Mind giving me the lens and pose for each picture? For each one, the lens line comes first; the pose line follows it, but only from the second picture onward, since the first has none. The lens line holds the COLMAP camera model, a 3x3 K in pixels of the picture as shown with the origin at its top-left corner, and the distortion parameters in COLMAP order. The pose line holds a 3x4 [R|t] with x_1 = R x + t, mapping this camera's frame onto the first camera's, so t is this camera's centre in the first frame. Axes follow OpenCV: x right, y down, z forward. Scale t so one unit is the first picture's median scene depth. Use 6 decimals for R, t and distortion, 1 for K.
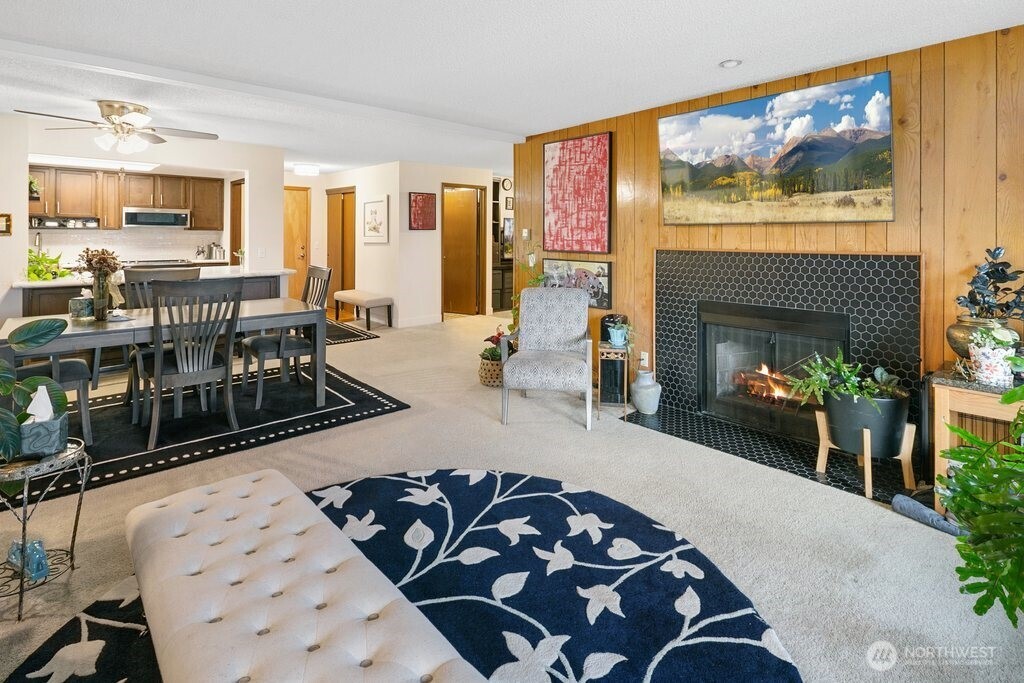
lens RADIAL K [[500.9, 0, 516.0], [0, 500.9, 235.1], [0, 0, 1]] dist [0.010820, -0.006833]
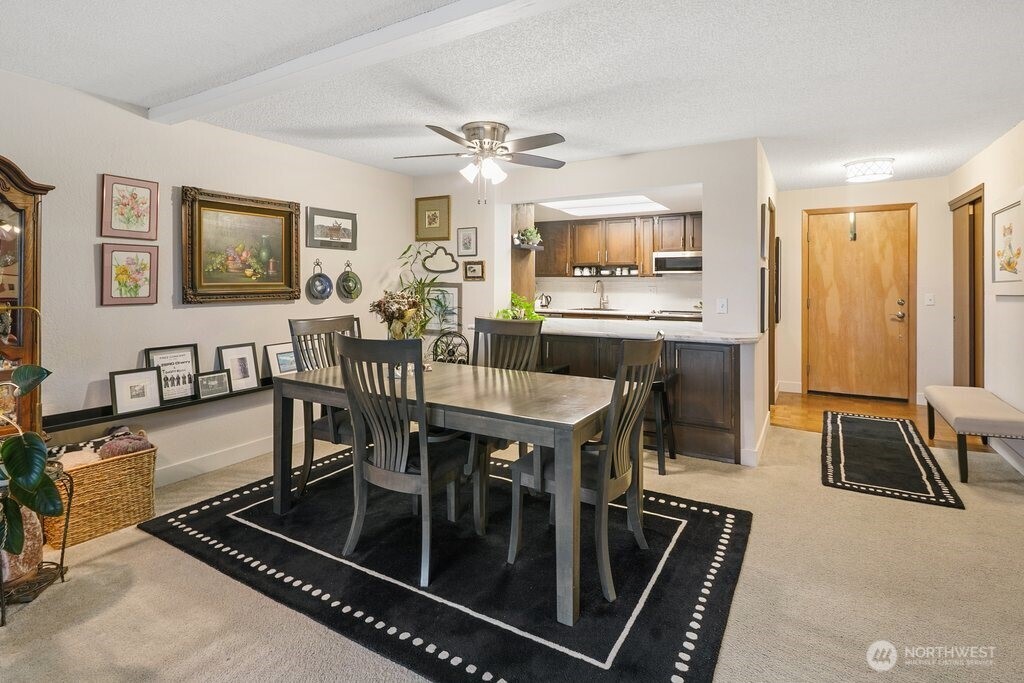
lens RADIAL K [[500.9, 0, 507.1], [0, 500.9, 273.0], [0, 0, 1]] dist [0.010820, -0.006833]
pose [[0.283254, -0.027030, -0.958664, 0.052846], [-0.002231, 0.999581, -0.028843, 0.015423], [0.959042, 0.010308, 0.283075, 0.710905]]
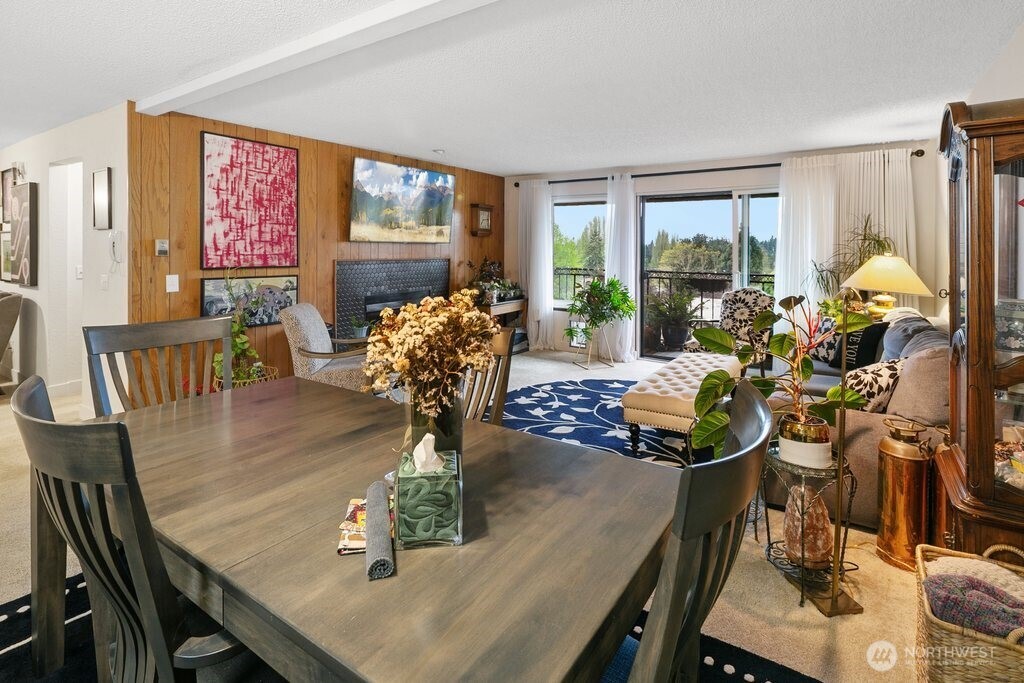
lens RADIAL K [[500.9, 0, 507.6], [0, 500.9, 256.4], [0, 0, 1]] dist [0.010820, -0.006833]
pose [[-0.232717, -0.016565, 0.972403, -0.881152], [-0.005476, 0.999861, 0.015722, -0.003509], [-0.972529, -0.001666, -0.232775, 0.781722]]
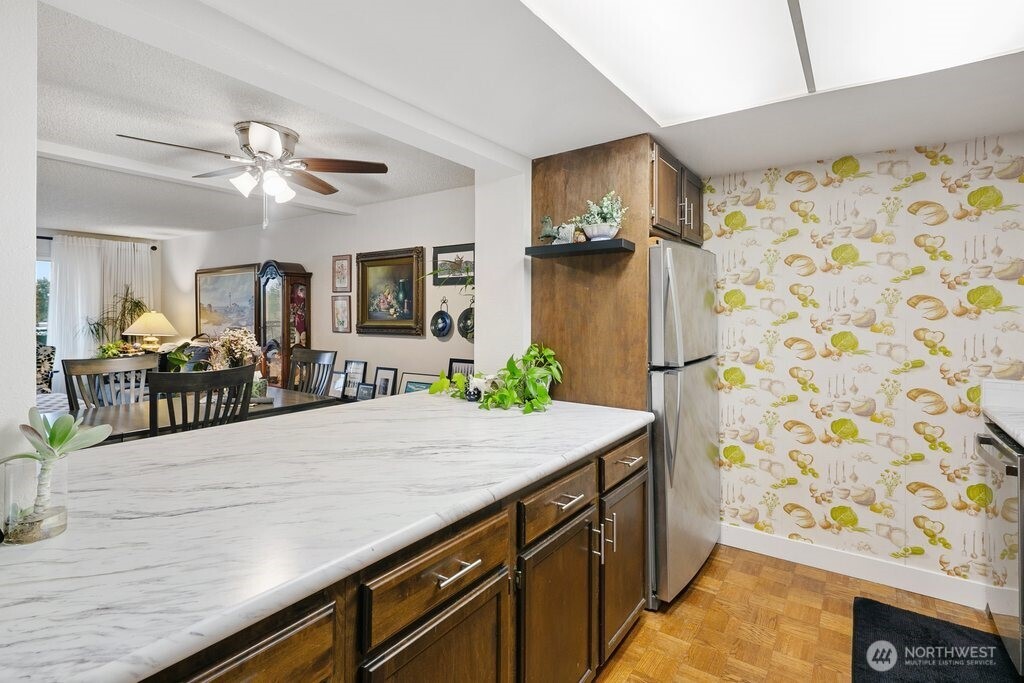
lens RADIAL K [[500.9, 0, 508.8], [0, 500.9, 314.4], [0, 0, 1]] dist [0.010820, -0.006833]
pose [[-0.976373, -0.011769, -0.215770, -0.860944], [-0.012985, 0.999907, 0.004220, -0.009584], [0.215700, 0.006922, -0.976435, 1.580998]]
